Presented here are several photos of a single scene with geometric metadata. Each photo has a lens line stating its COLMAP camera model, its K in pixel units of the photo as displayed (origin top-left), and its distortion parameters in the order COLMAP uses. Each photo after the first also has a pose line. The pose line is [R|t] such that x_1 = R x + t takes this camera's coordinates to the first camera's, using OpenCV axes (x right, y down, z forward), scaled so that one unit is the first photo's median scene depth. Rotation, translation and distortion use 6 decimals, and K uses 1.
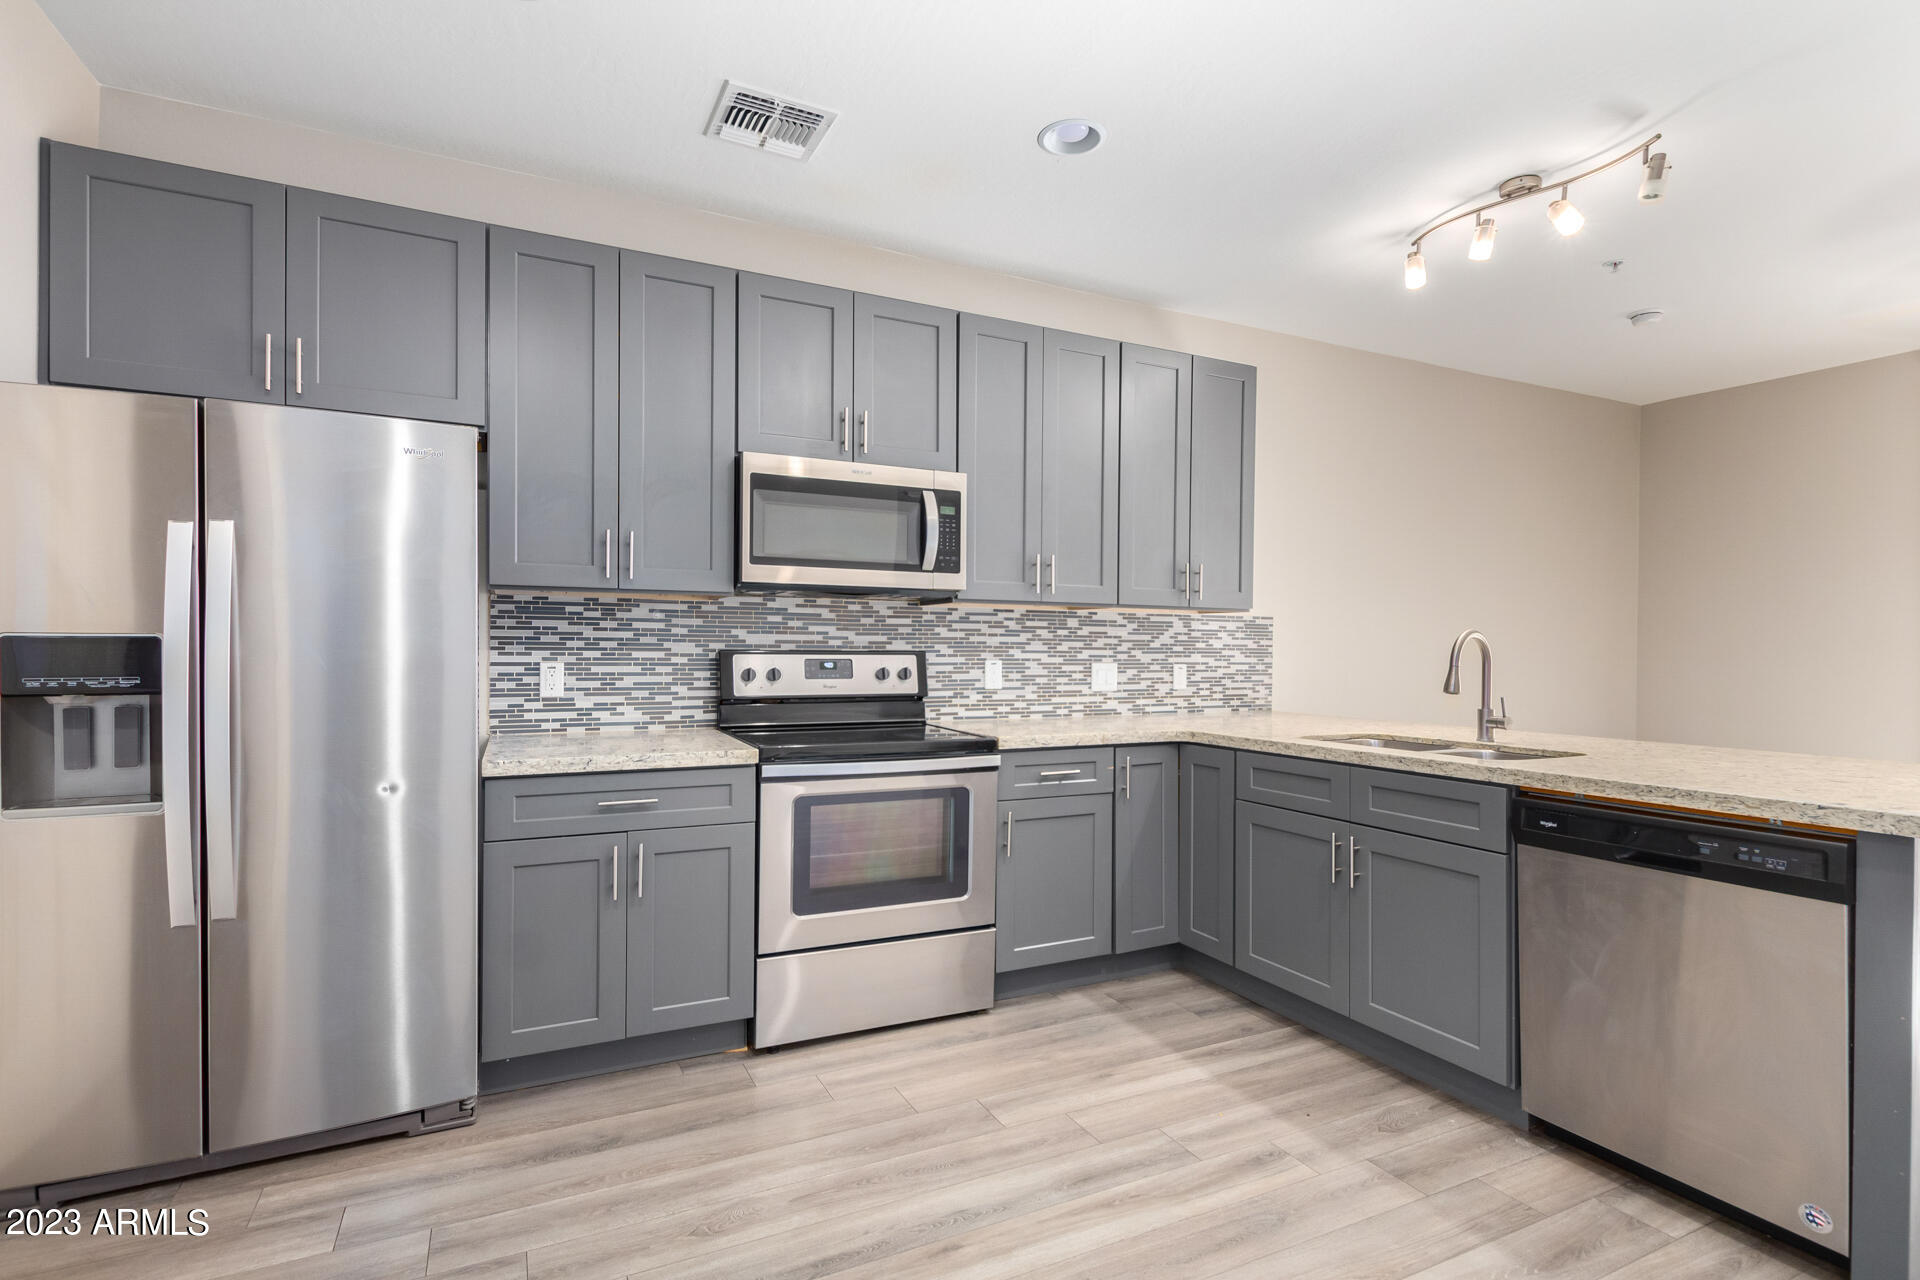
lens RADIAL K [[888.9, 0, 920.0], [0, 888.9, 649.7], [0, 0, 1]] dist [-0.005100, -0.001960]
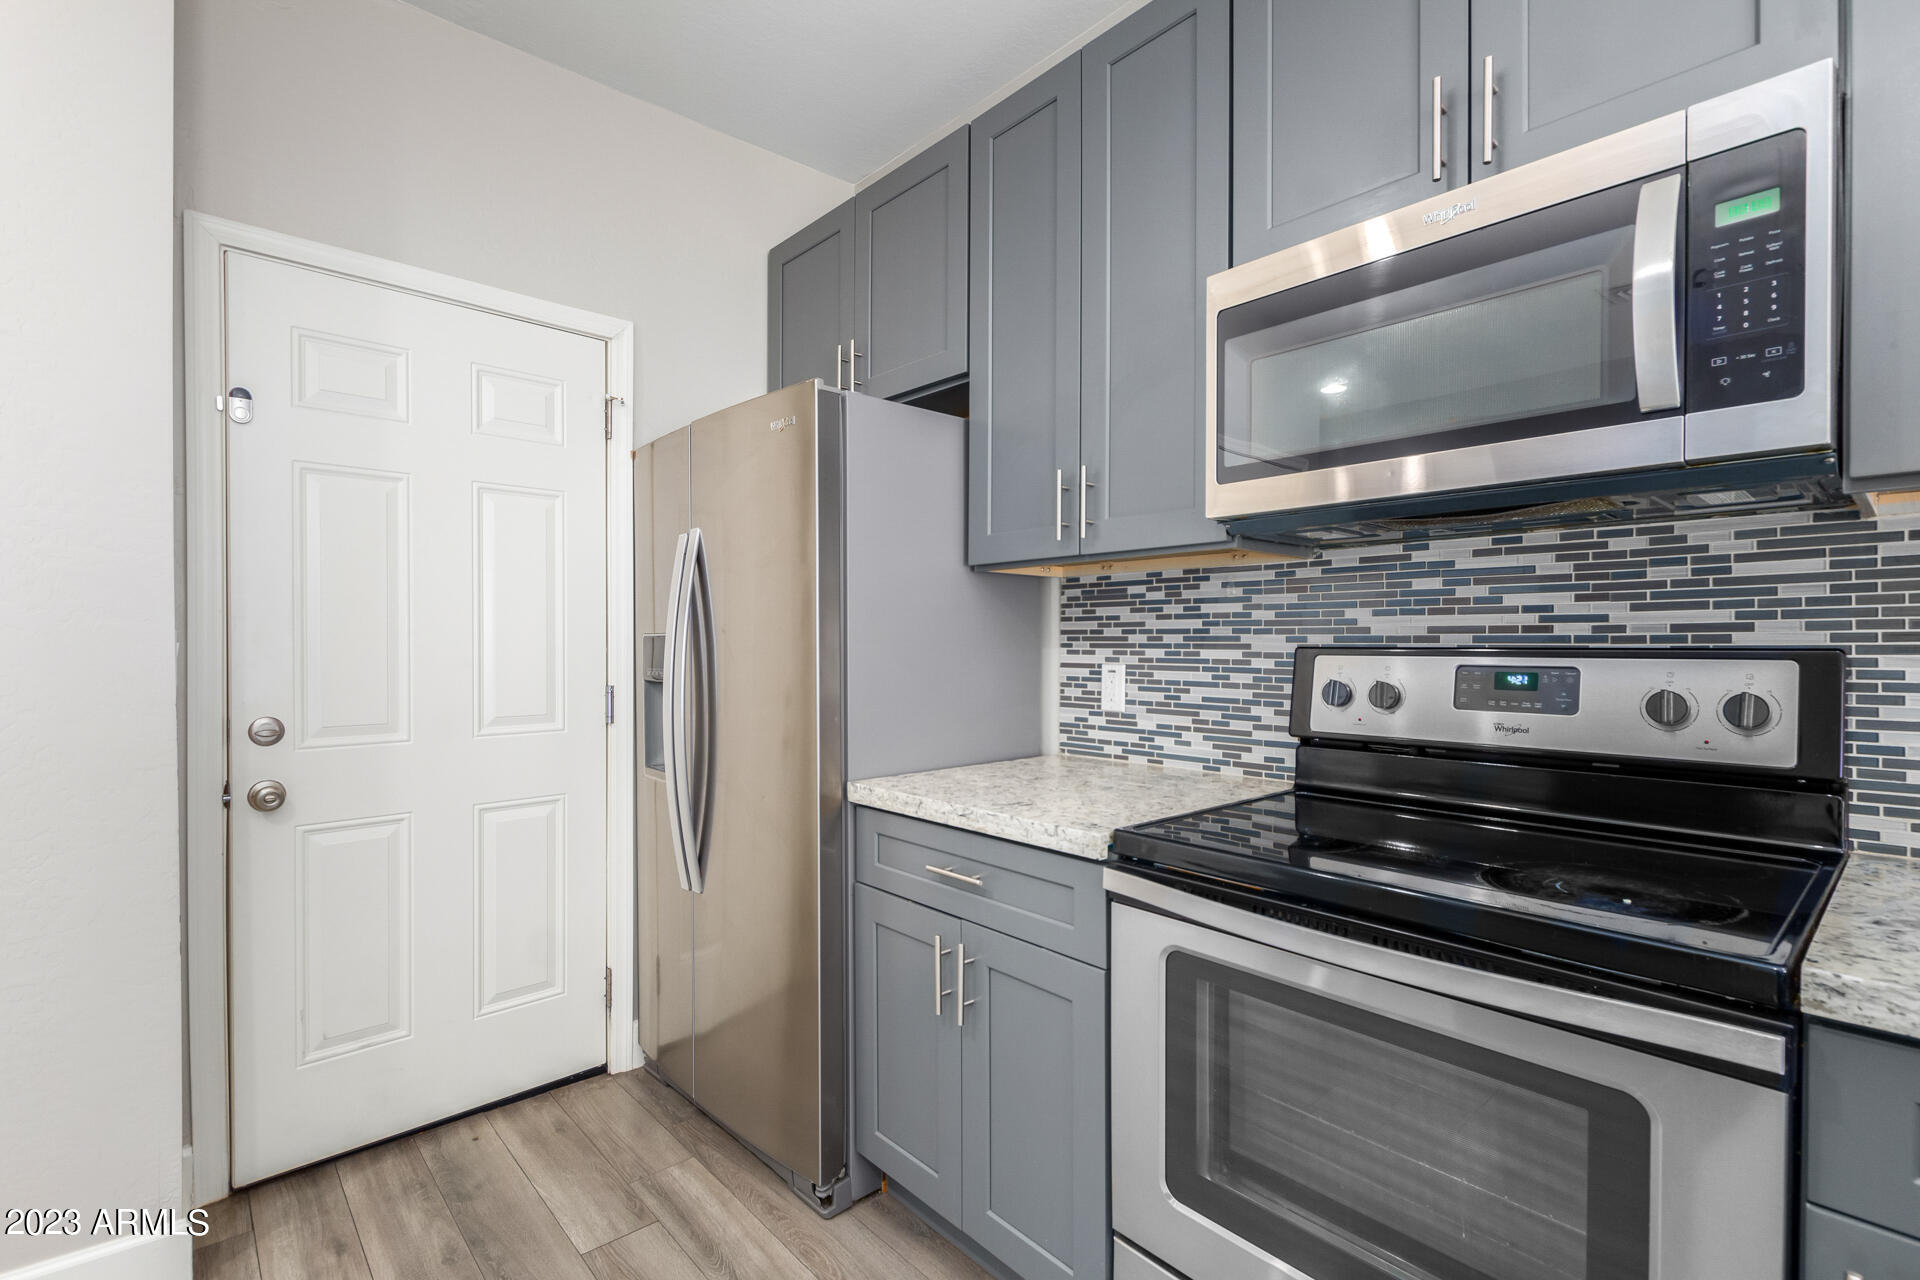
lens RADIAL K [[888.9, 0, 1004.1], [0, 888.9, 645.6], [0, 0, 1]] dist [-0.005100, -0.001960]
pose [[0.323239, -0.005607, -0.946301, 0.232897], [-0.002791, 0.999972, -0.006878, 0.003842], [0.946313, 0.004864, 0.323214, 0.617060]]
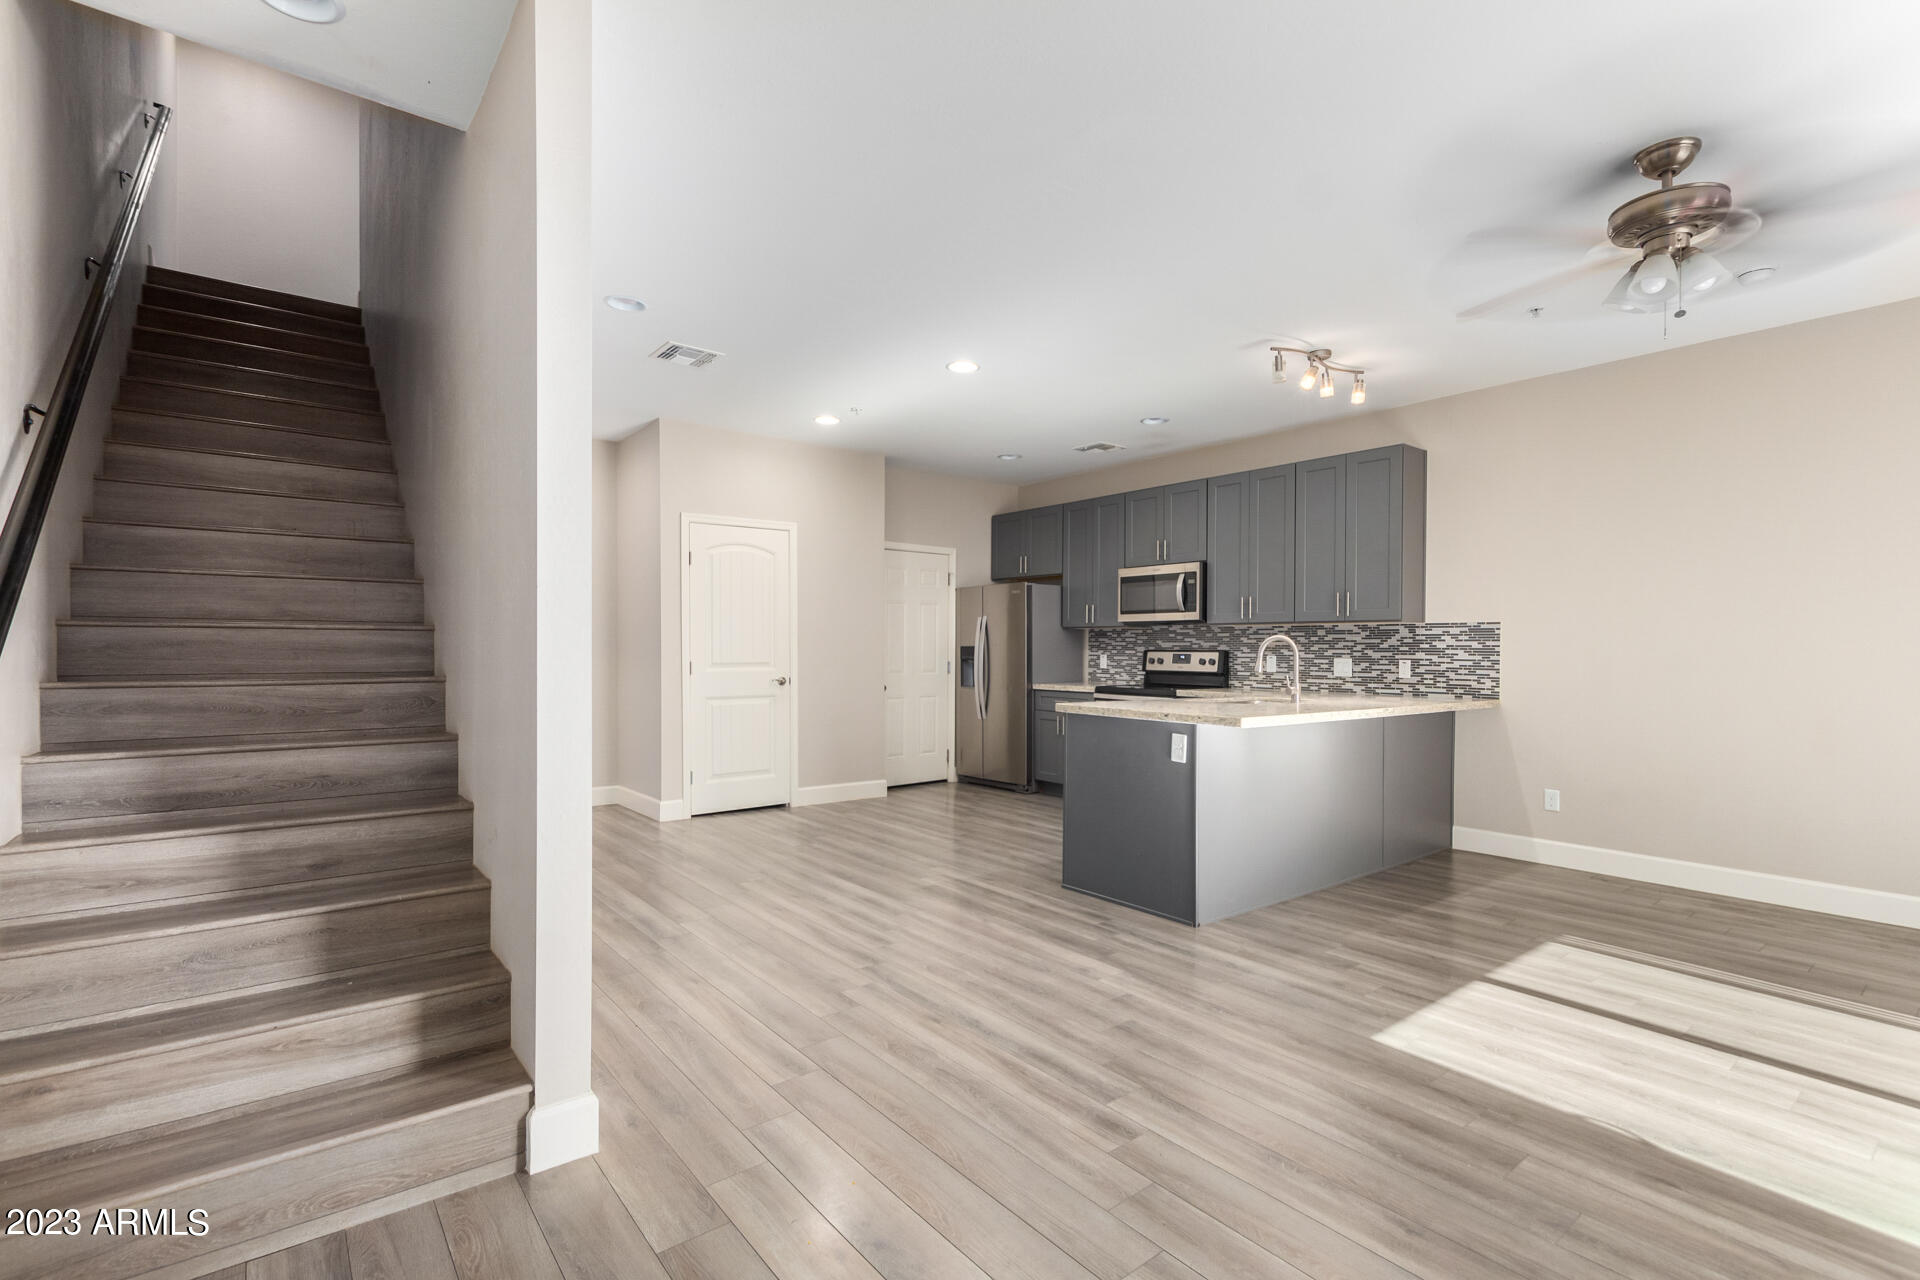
lens RADIAL K [[888.9, 0, 982.8], [0, 888.9, 646.4], [0, 0, 1]] dist [-0.005100, -0.001960]
pose [[0.246630, -0.007971, -0.969077, 1.816602], [-0.005443, 0.999939, -0.009610, 0.015024], [0.969094, 0.007645, 0.246572, 0.026372]]
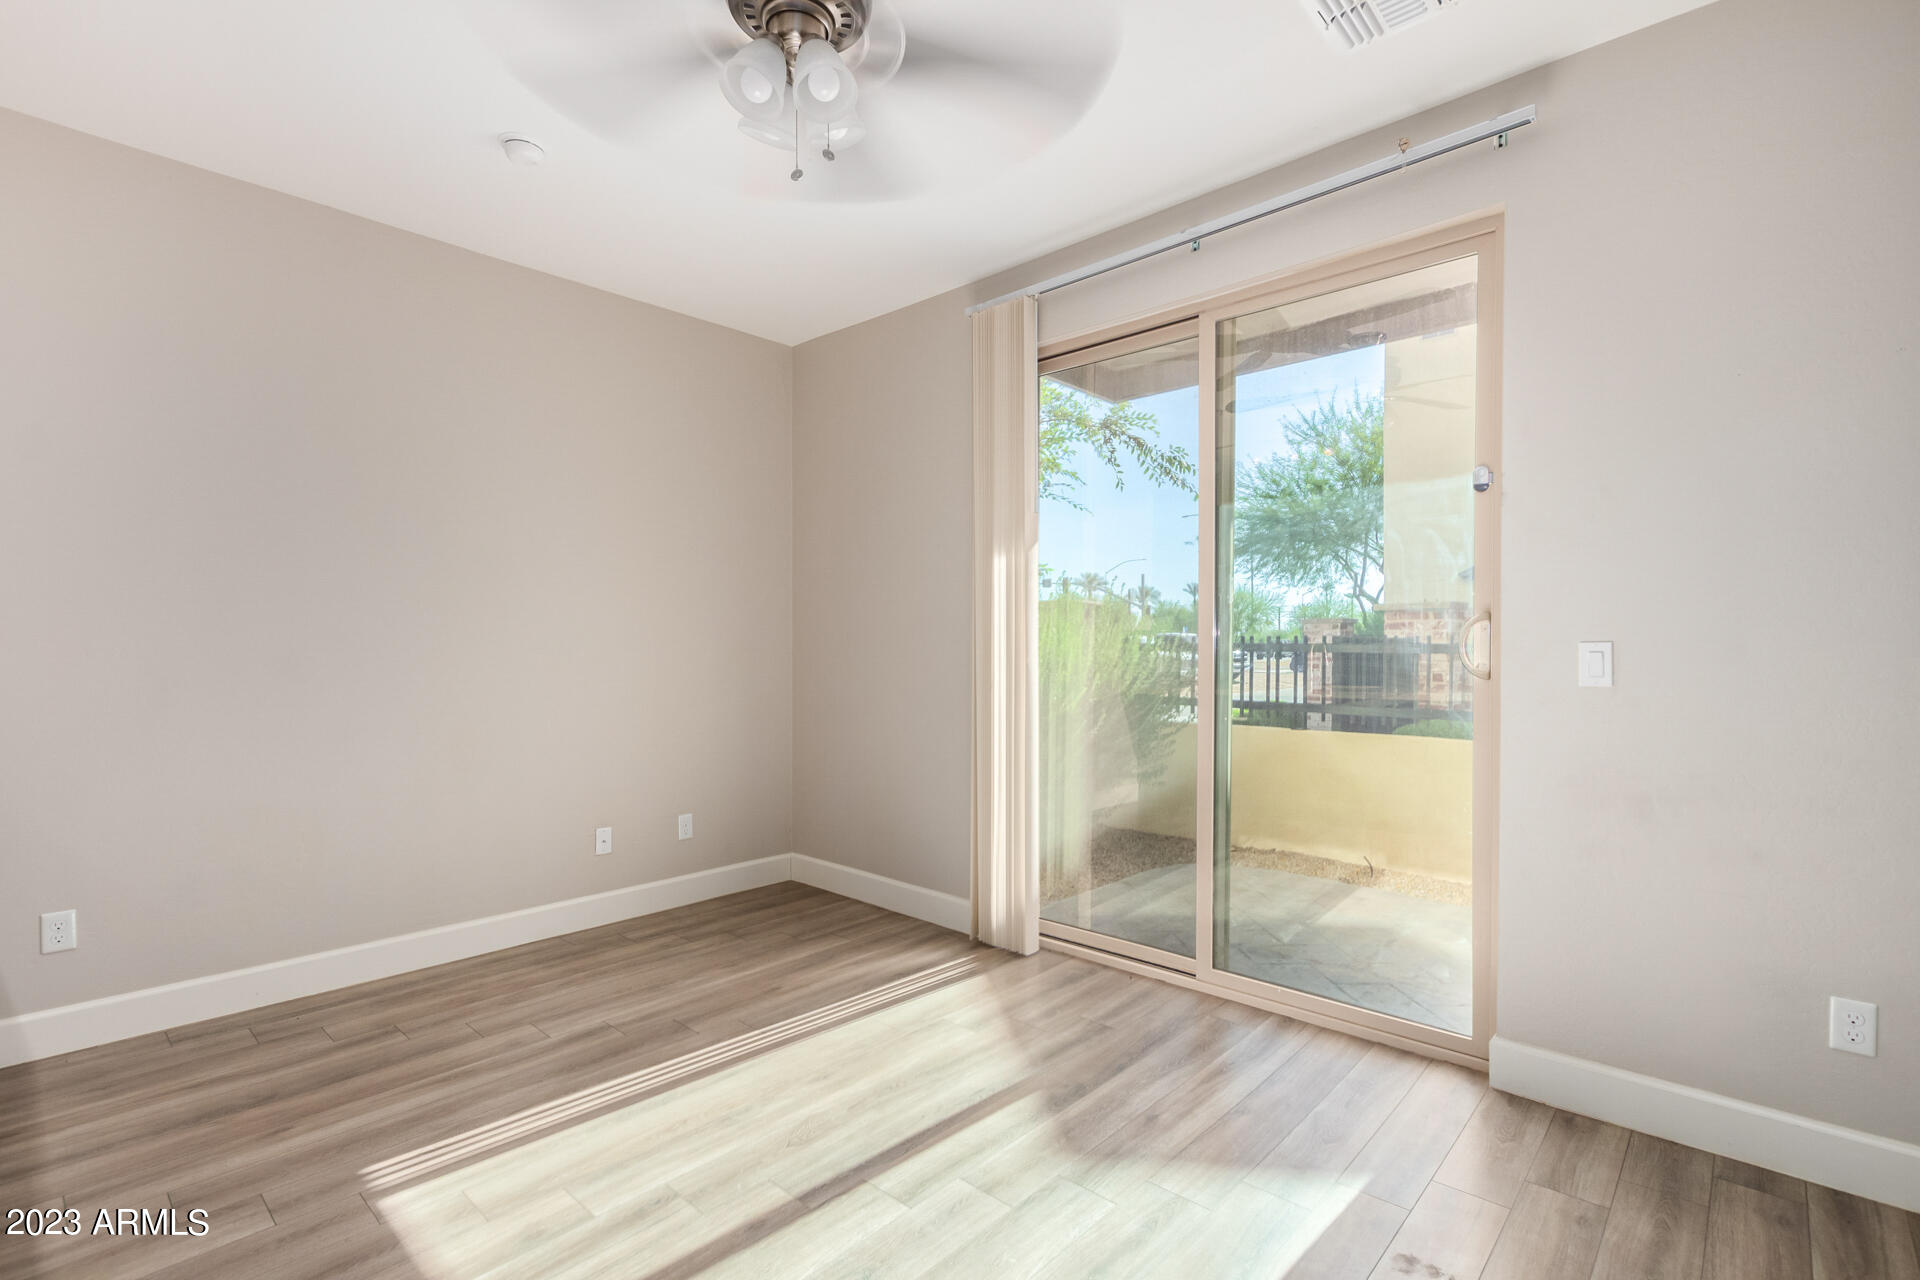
lens RADIAL K [[888.9, 0, 948.8], [0, 888.9, 639.6], [0, 0, 1]] dist [-0.005100, -0.001960]
pose [[0.920740, -0.000480, 0.390176, 1.023184], [0.000054, 0.999999, 0.001103, -0.005257], [-0.390176, -0.000994, 0.920740, 0.297693]]
